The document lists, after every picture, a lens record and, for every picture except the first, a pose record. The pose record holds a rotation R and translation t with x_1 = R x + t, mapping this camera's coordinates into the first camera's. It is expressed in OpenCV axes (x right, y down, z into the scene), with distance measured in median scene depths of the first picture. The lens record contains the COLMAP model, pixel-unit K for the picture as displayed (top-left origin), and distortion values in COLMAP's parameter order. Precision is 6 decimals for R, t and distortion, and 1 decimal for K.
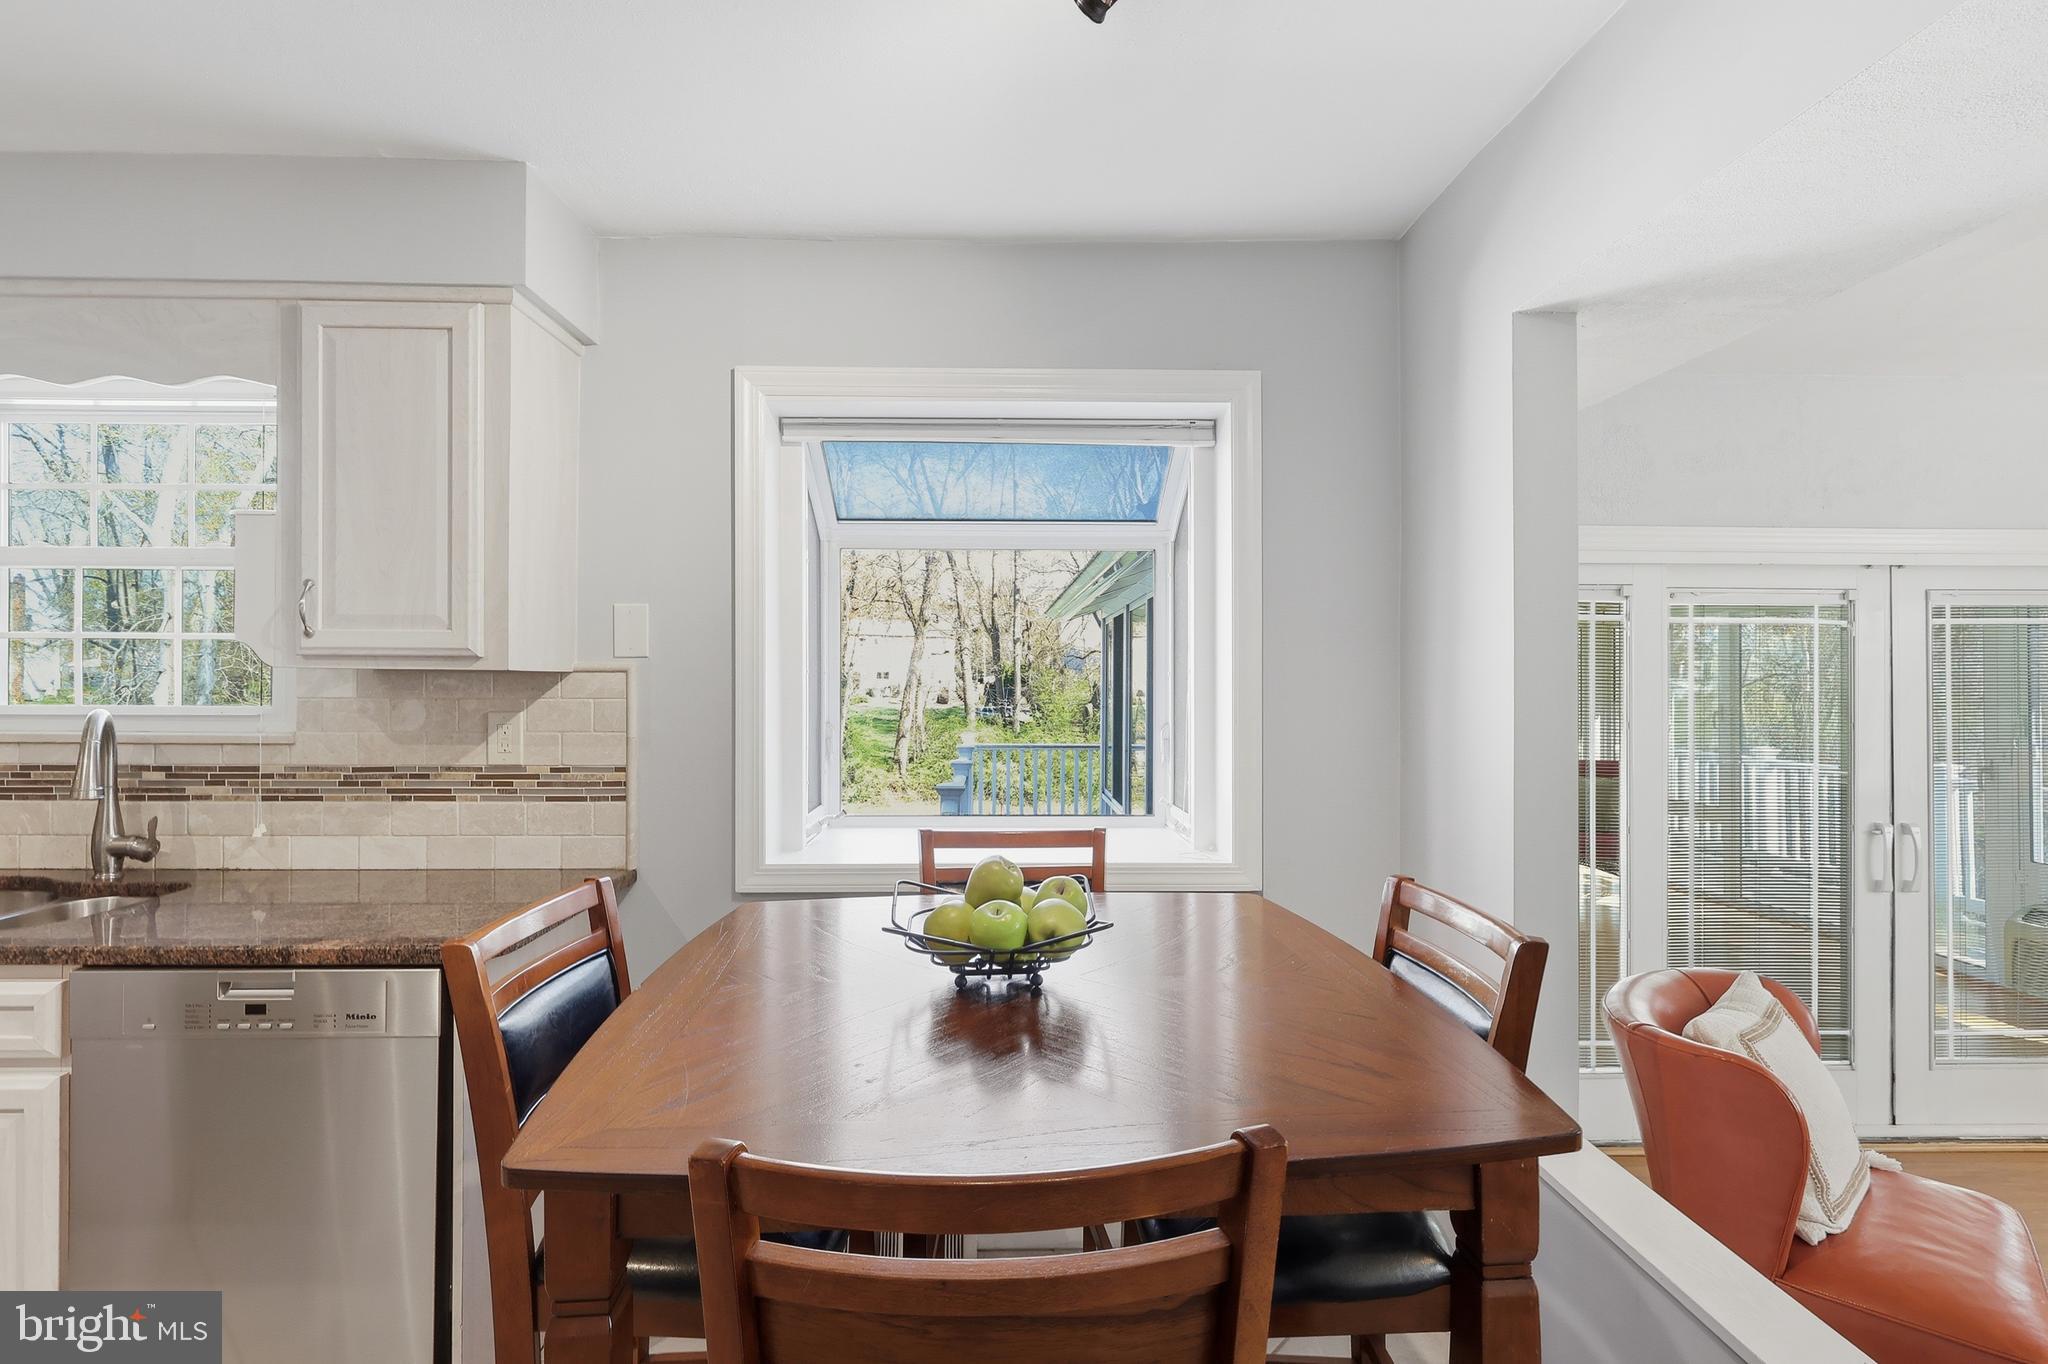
lens RADIAL K [[964.3, 0, 1029.8], [0, 964.3, 676.9], [0, 0, 1]] dist [-0.003195, 0.002139]
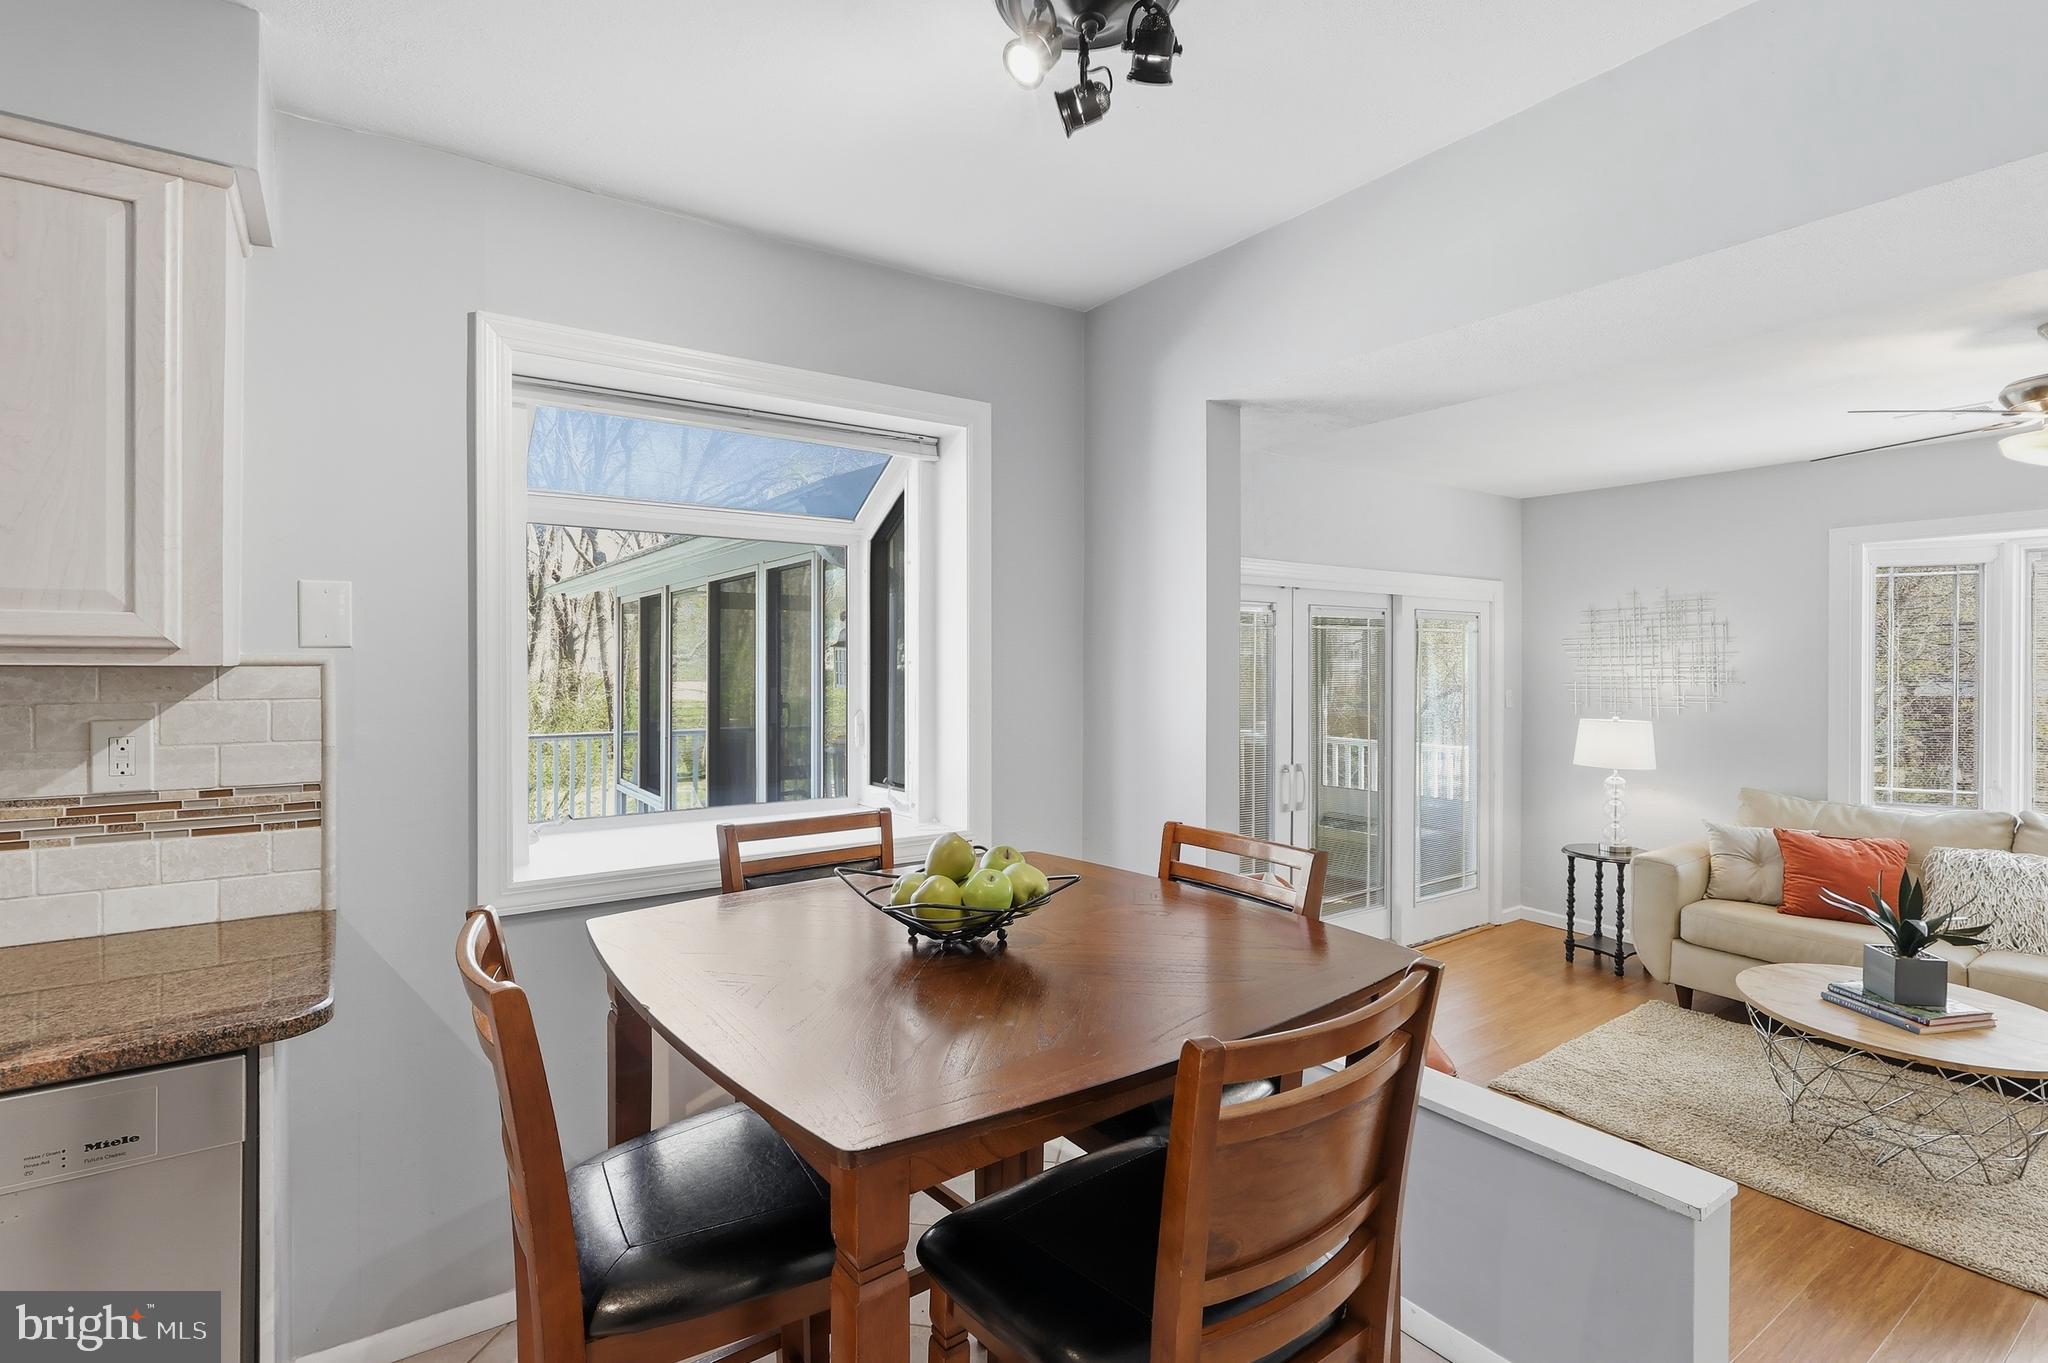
lens RADIAL K [[964.3, 0, 1038.5], [0, 964.3, 669.2], [0, 0, 1]] dist [-0.003195, 0.002139]
pose [[0.832759, -0.005217, 0.553612, -0.367978], [-0.001150, 0.999937, 0.011151, -0.011607], [-0.553635, -0.009923, 0.832700, -0.000203]]
